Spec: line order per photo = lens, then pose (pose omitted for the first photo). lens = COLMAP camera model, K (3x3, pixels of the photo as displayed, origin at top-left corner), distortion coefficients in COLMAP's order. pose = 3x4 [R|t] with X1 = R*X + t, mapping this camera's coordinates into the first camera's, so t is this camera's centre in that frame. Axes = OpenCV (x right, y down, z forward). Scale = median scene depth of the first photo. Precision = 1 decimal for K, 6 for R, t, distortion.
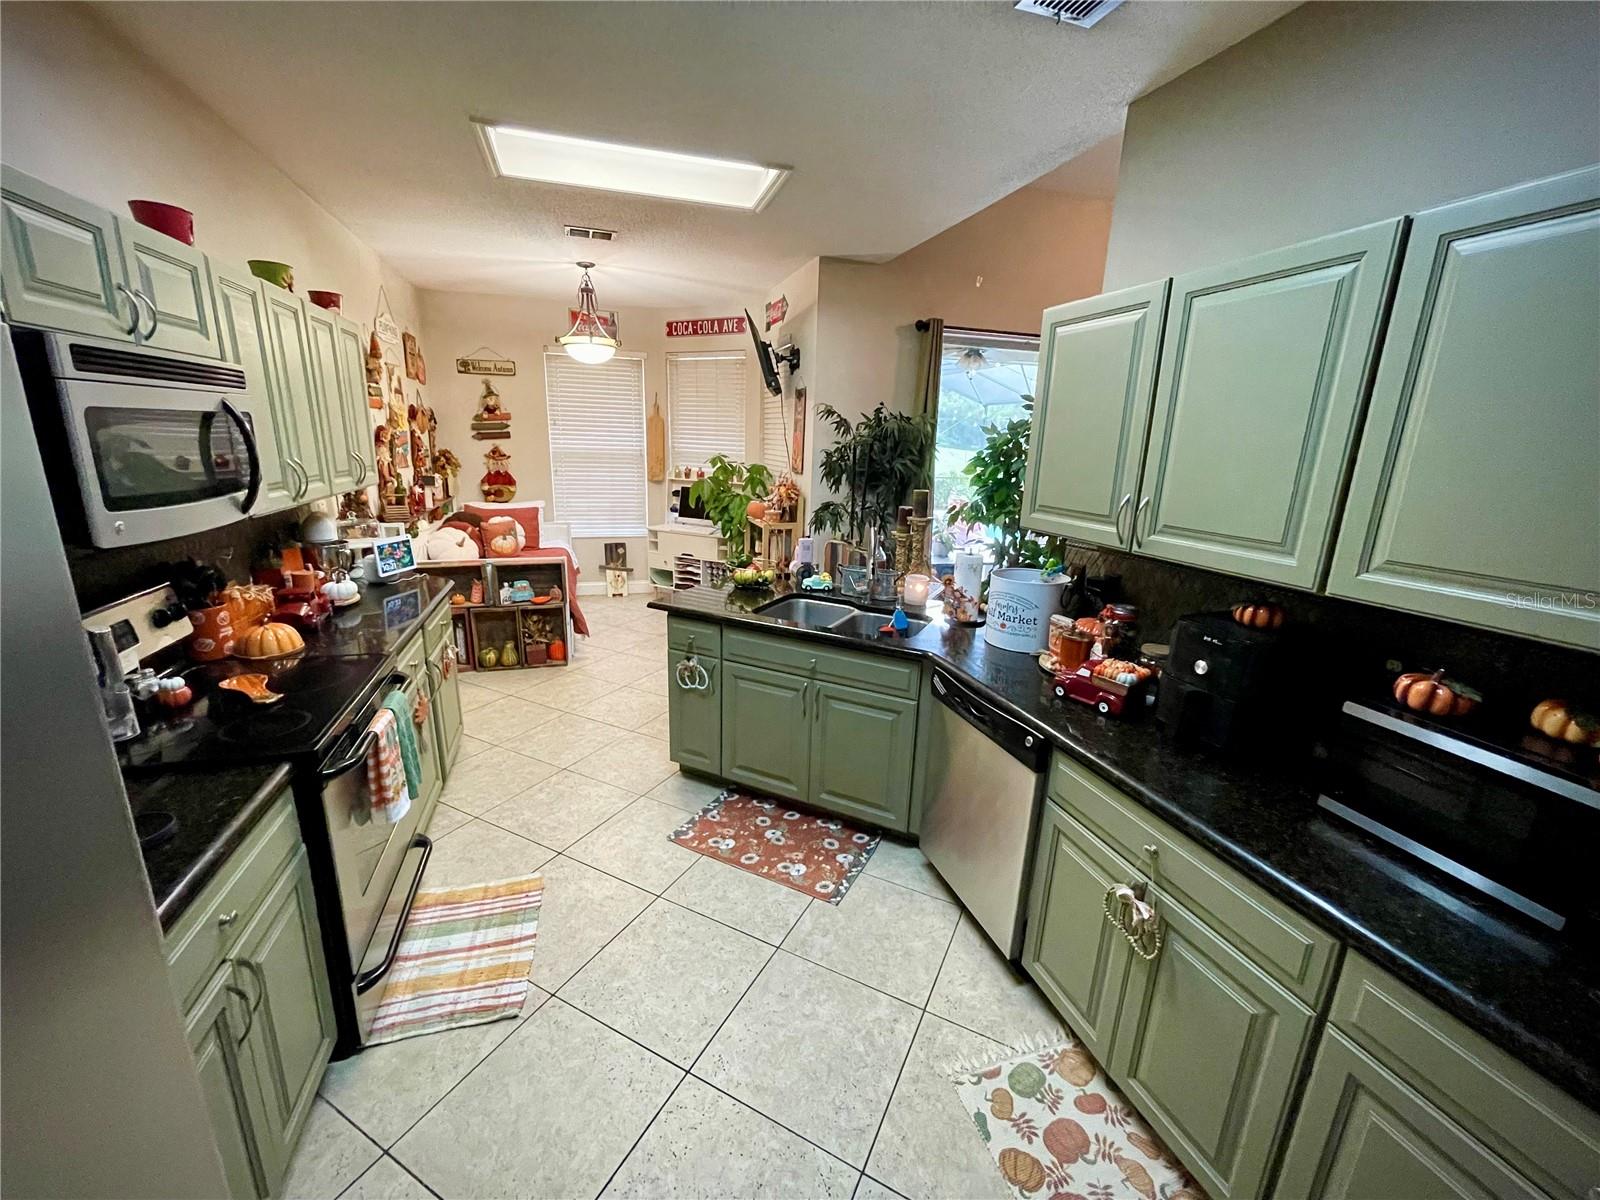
lens RADIAL K [[644.0, 0, 796.4], [0, 644.0, 600.0], [0, 0, 1]] dist [-0.002302, 0.002018]
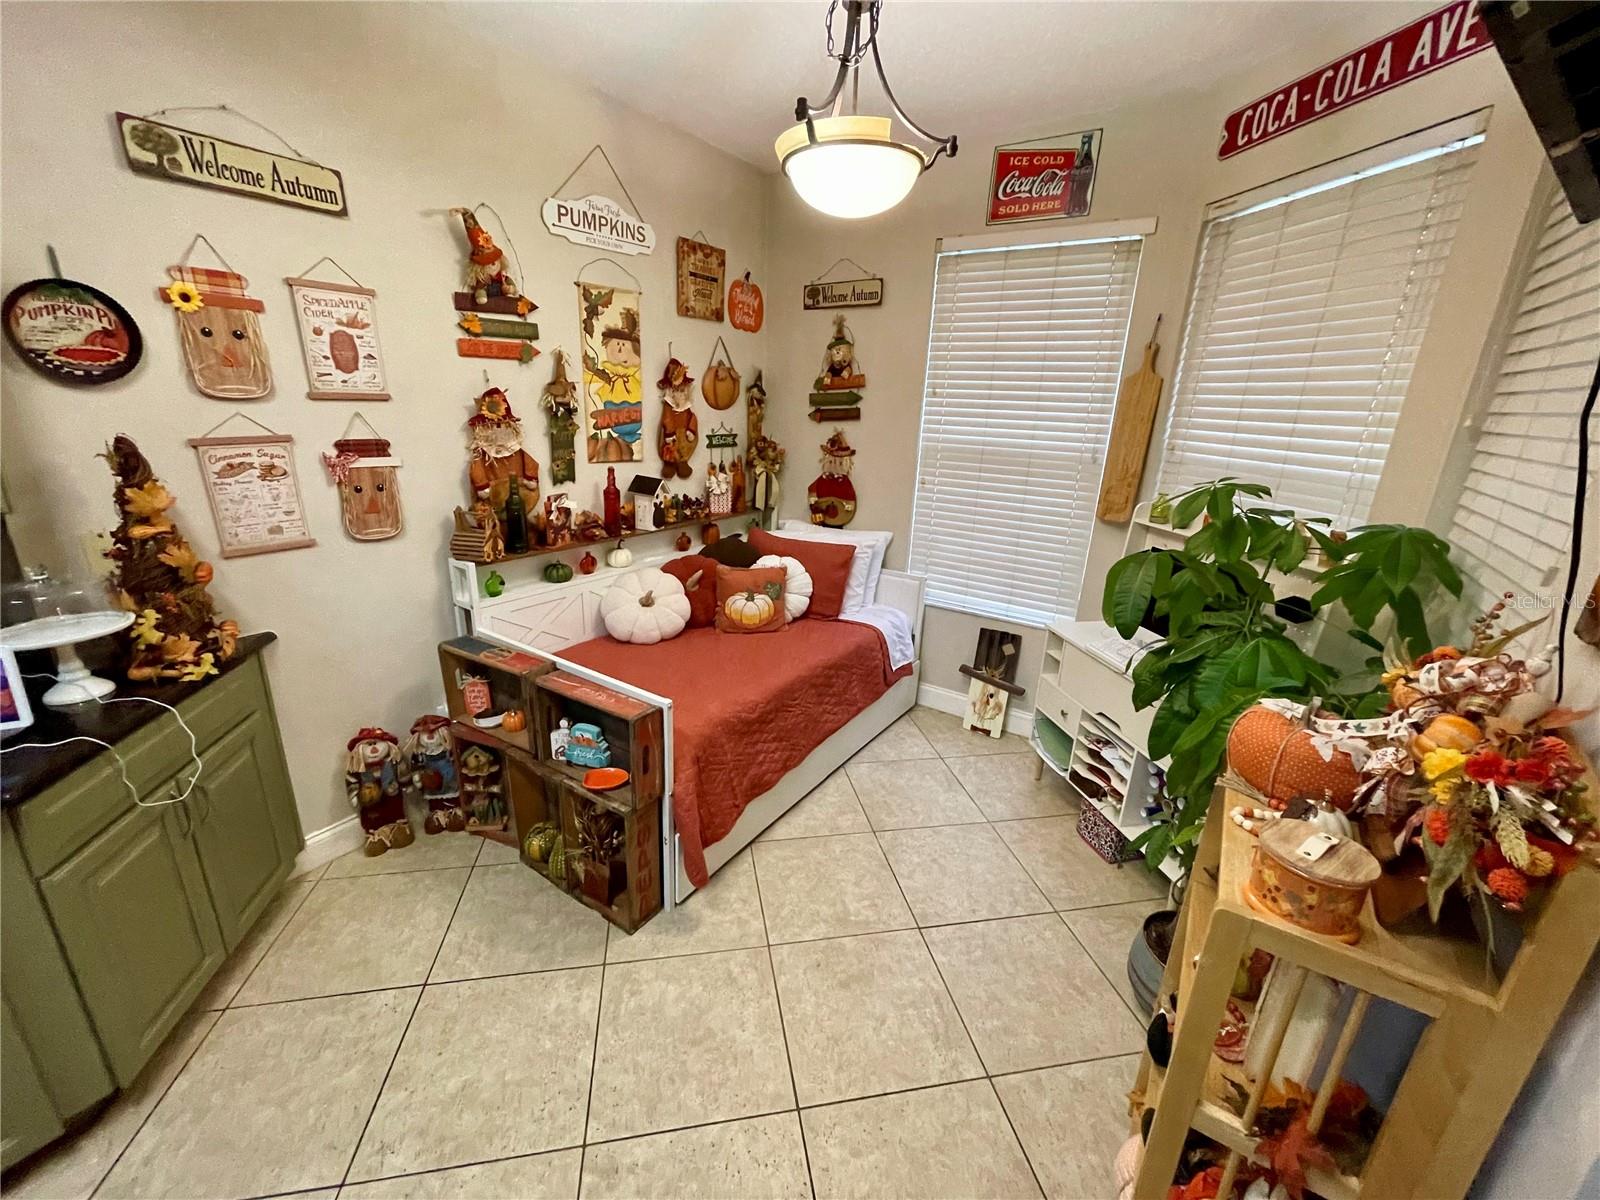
lens RADIAL K [[644.0, 0, 803.0], [0, 644.0, 613.0], [0, 0, 1]] dist [-0.002302, 0.002018]
pose [[0.616579, 0.237577, -0.750591, -0.001319], [-0.210027, 0.968468, 0.134011, -0.150460], [0.758761, 0.075016, 0.647034, 0.602889]]
